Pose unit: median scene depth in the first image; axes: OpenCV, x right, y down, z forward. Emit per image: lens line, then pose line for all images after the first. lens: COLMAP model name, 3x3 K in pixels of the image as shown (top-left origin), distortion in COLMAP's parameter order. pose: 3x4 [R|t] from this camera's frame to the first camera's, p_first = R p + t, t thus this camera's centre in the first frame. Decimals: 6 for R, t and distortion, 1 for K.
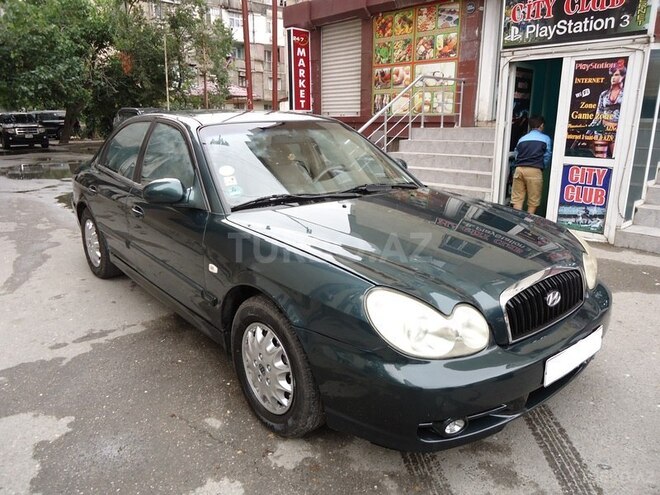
lens RADIAL K [[482.5, 0, 333.8], [0, 482.5, 246.9], [0, 0, 1]] dist [0.003536, -0.007144]
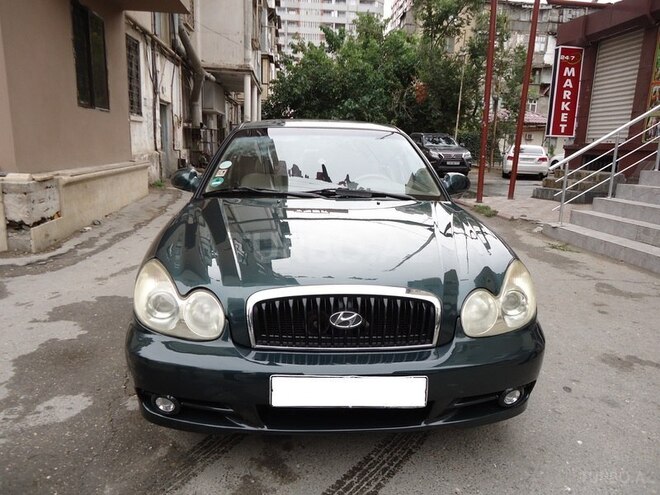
lens RADIAL K [[482.5, 0, 330.0], [0, 482.5, 246.4], [0, 0, 1]] dist [0.003536, -0.007144]
pose [[0.802870, 0.147040, -0.577736, 0.141770], [-0.180526, 0.983570, -0.000545, -0.001959], [0.568163, 0.104734, 0.816224, 0.045012]]
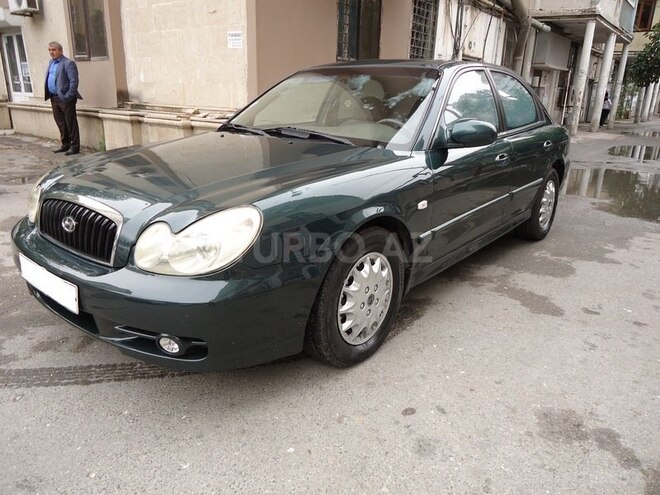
lens RADIAL K [[482.5, 0, 330.9], [0, 482.5, 247.2], [0, 0, 1]] dist [0.003536, -0.007144]
pose [[0.177469, 0.302427, -0.936506, 0.231012], [-0.281296, 0.927498, 0.246212, -0.036992], [0.943068, 0.219741, 0.249674, 0.199242]]
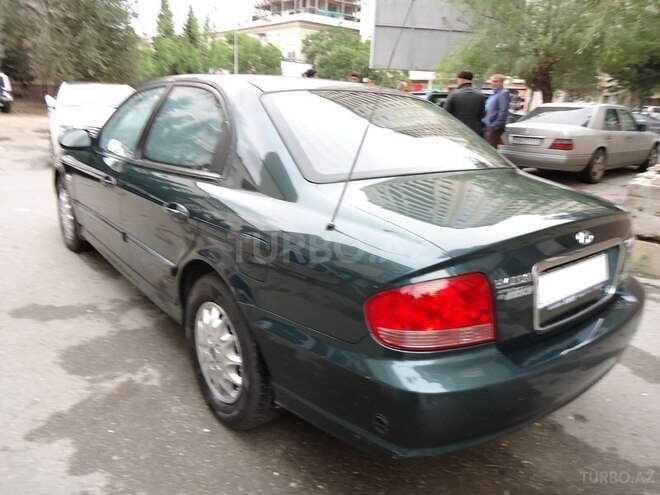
lens RADIAL K [[482.5, 0, 331.0], [0, 482.5, 249.6], [0, 0, 1]] dist [0.003536, -0.007144]
pose [[-0.998602, -0.046824, 0.024533, -0.101704], [-0.026334, 0.843057, 0.537179, -0.137222], [-0.045835, 0.535782, -0.843111, 0.528529]]
